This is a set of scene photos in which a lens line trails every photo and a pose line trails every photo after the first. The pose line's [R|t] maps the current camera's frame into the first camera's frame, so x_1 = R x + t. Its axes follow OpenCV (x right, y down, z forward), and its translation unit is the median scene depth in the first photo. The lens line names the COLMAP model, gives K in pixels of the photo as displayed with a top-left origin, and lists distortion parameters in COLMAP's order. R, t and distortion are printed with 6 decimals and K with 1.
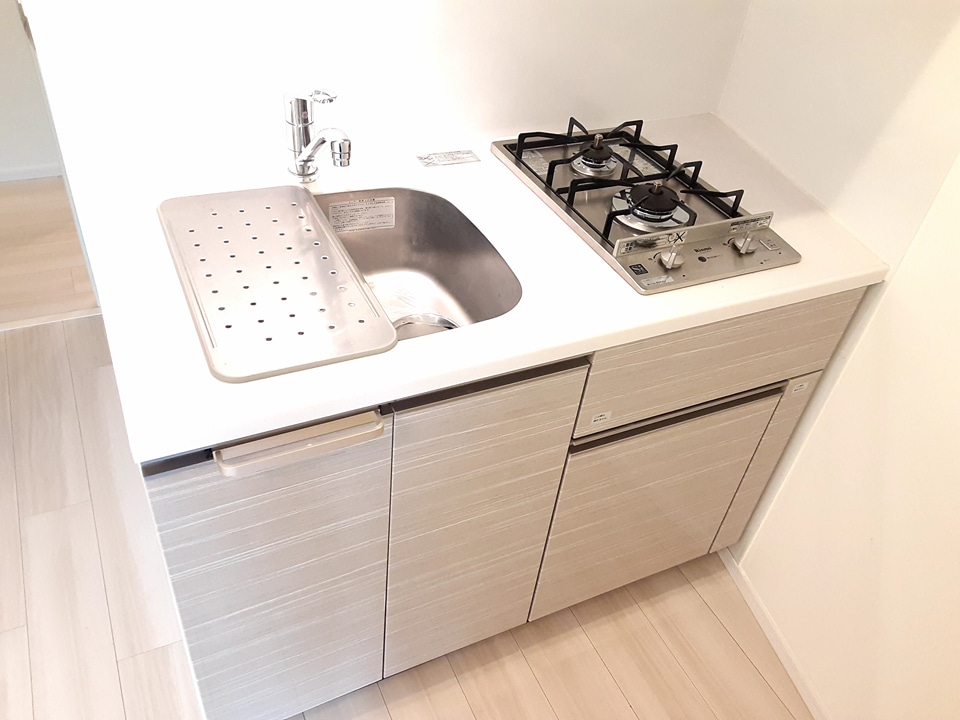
lens RADIAL K [[764.1, 0, 476.1], [0, 764.1, 360.9], [0, 0, 1]] dist [0.005354, -0.000388]
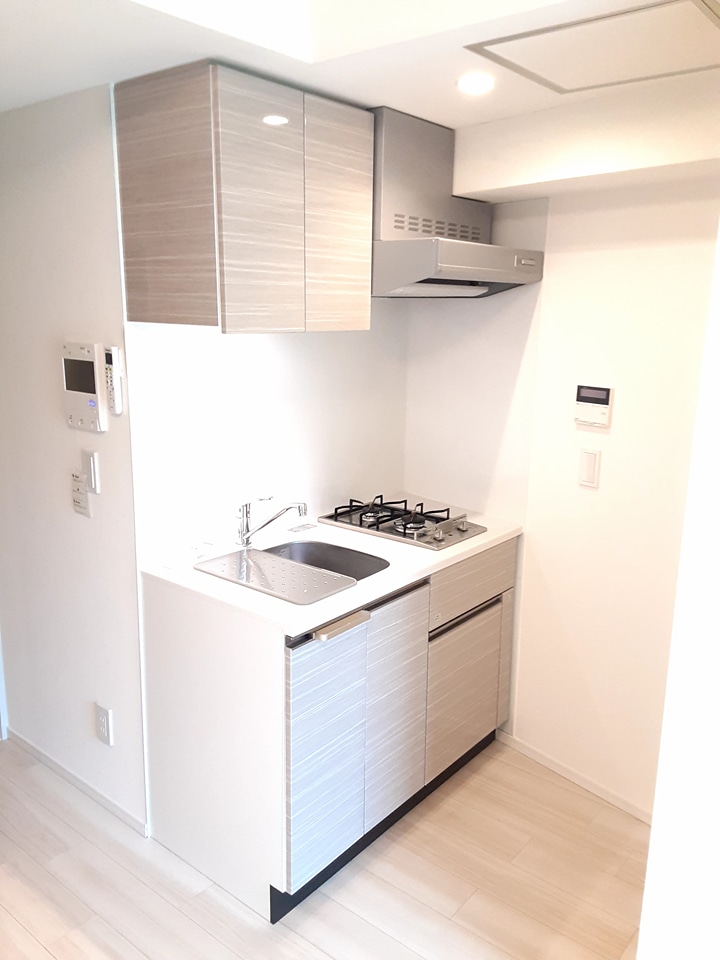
lens RADIAL K [[764.1, 0, 360.7], [0, 764.1, 478.7], [0, 0, 1]] dist [0.005354, -0.000388]
pose [[0.901751, -0.177115, 0.394304, -0.695528], [0.328636, 0.873475, -0.359221, 0.387515], [-0.280791, 0.453510, 0.845863, -0.752001]]
